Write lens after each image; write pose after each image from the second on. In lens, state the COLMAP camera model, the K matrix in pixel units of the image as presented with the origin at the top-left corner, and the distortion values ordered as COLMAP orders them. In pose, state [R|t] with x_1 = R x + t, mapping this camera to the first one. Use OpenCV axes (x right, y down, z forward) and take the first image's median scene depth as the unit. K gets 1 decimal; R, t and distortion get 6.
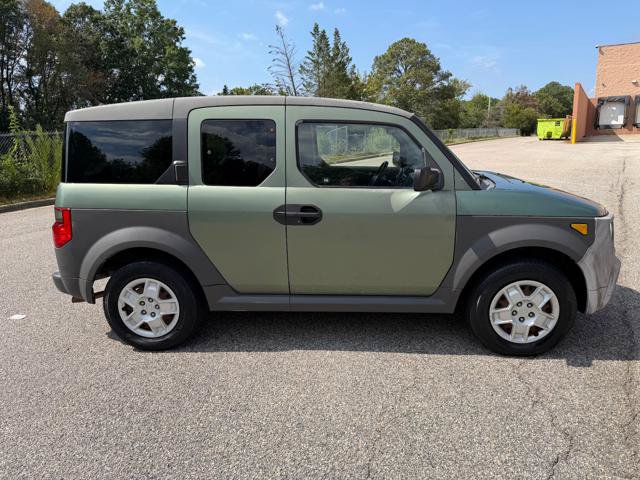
lens RADIAL K [[442.1, 0, 315.8], [0, 442.1, 240.1], [0, 0, 1]] dist [0.028822, -0.045309]
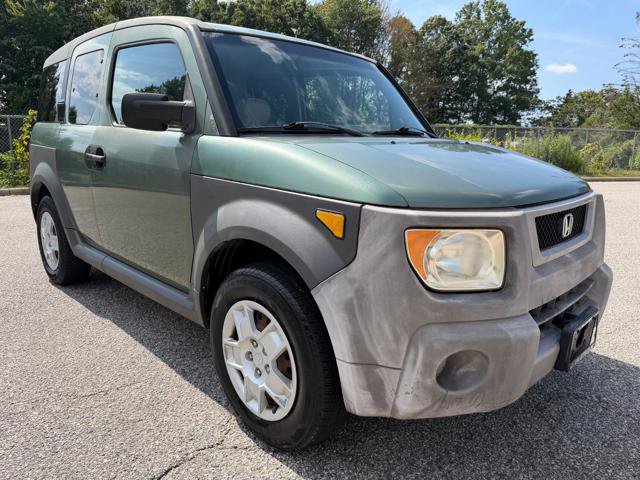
lens RADIAL K [[451.3, 0, 321.8], [0, 451.3, 242.4], [0, 0, 1]] dist [-0.005373, -0.002689]
pose [[0.763894, 0.183311, -0.618759, 0.806539], [-0.193821, 0.979712, 0.050963, -0.024557], [0.615548, 0.080998, 0.783926, 0.565607]]
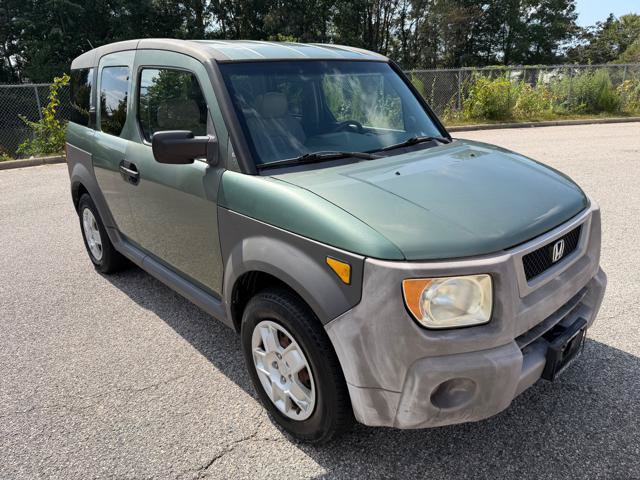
lens RADIAL K [[449.4, 0, 320.0], [0, 449.4, 240.0], [0, 0, 1]] dist [0.001433, -0.008738]
pose [[0.731152, 0.238177, -0.639287, 0.838402], [-0.160781, 0.970840, 0.177817, -0.141307], [0.662997, -0.027226, 0.748126, 0.520413]]
